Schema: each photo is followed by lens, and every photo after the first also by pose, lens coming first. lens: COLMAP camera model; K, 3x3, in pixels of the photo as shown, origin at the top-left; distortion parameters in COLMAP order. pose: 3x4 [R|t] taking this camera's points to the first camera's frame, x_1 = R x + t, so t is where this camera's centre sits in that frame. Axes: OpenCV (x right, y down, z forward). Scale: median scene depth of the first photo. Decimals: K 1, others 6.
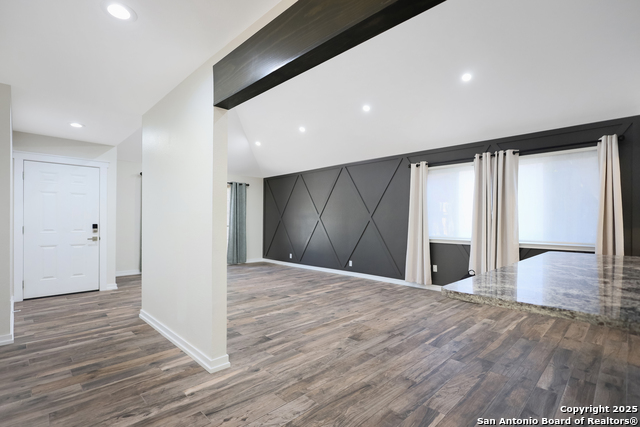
lens RADIAL K [[303.5, 0, 315.4], [0, 303.5, 224.1], [0, 0, 1]] dist [-0.000518, -0.000250]
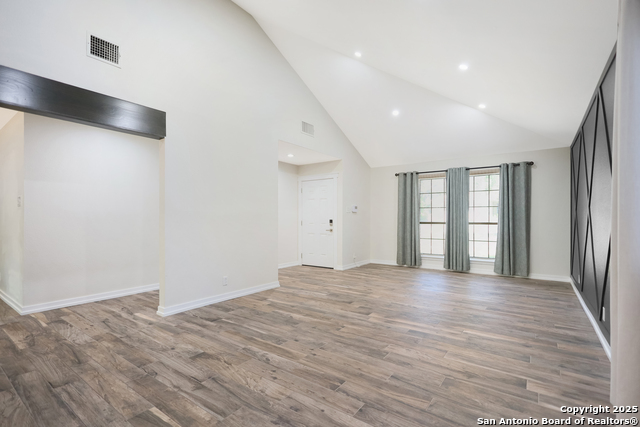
lens RADIAL K [[300.4, 0, 320.0], [0, 300.4, 213.5], [0, 0, 1]] dist [-0.000231, -0.000114]
pose [[0.169042, -0.025799, -0.985271, 0.640469], [-0.007424, 0.999596, -0.027448, 0.010372], [0.985581, 0.011954, 0.168782, 0.764750]]
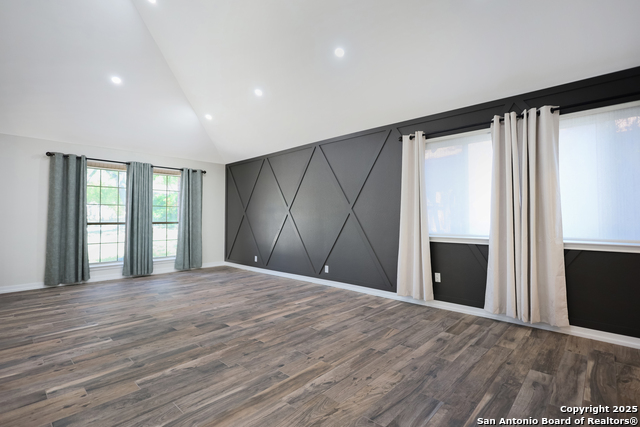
lens RADIAL K [[300.4, 0, 320.0], [0, 300.4, 213.5], [0, 0, 1]] dist [-0.000231, -0.000114]
pose [[0.998885, -0.007958, 0.046524, 0.090238], [0.009055, 0.999685, -0.023419, 0.007825], [-0.046323, 0.023814, 0.998643, 0.326119]]
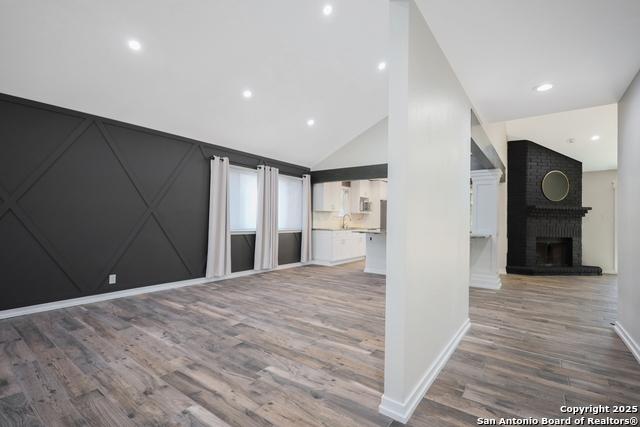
lens RADIAL K [[297.2, 0, 320.0], [0, 297.2, 213.5], [0, 0, 1]] dist [-0.001623, 0.000148]
pose [[-0.155067, 0.013013, 0.987818, -0.787803], [-0.008767, 0.999856, -0.014548, -0.001506], [-0.987865, -0.010916, -0.154931, 0.939269]]
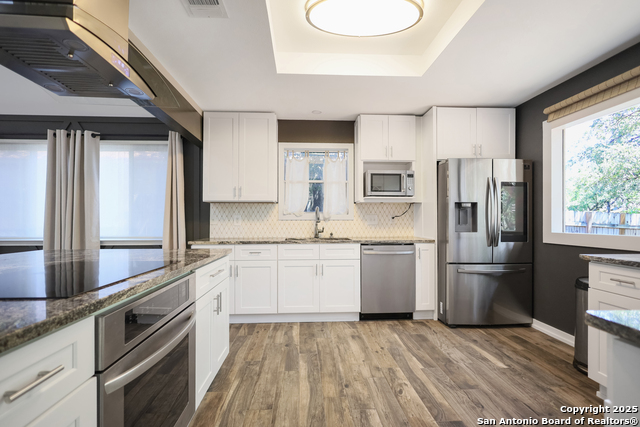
lens RADIAL K [[303.5, 0, 315.4], [0, 303.5, 224.1], [0, 0, 1]] dist [-0.000518, -0.000250]
pose [[0.661453, -0.013643, 0.749863, 0.390280], [0.011341, 0.999902, 0.008188, 0.014325], [-0.749901, 0.003088, 0.661543, -0.034062]]
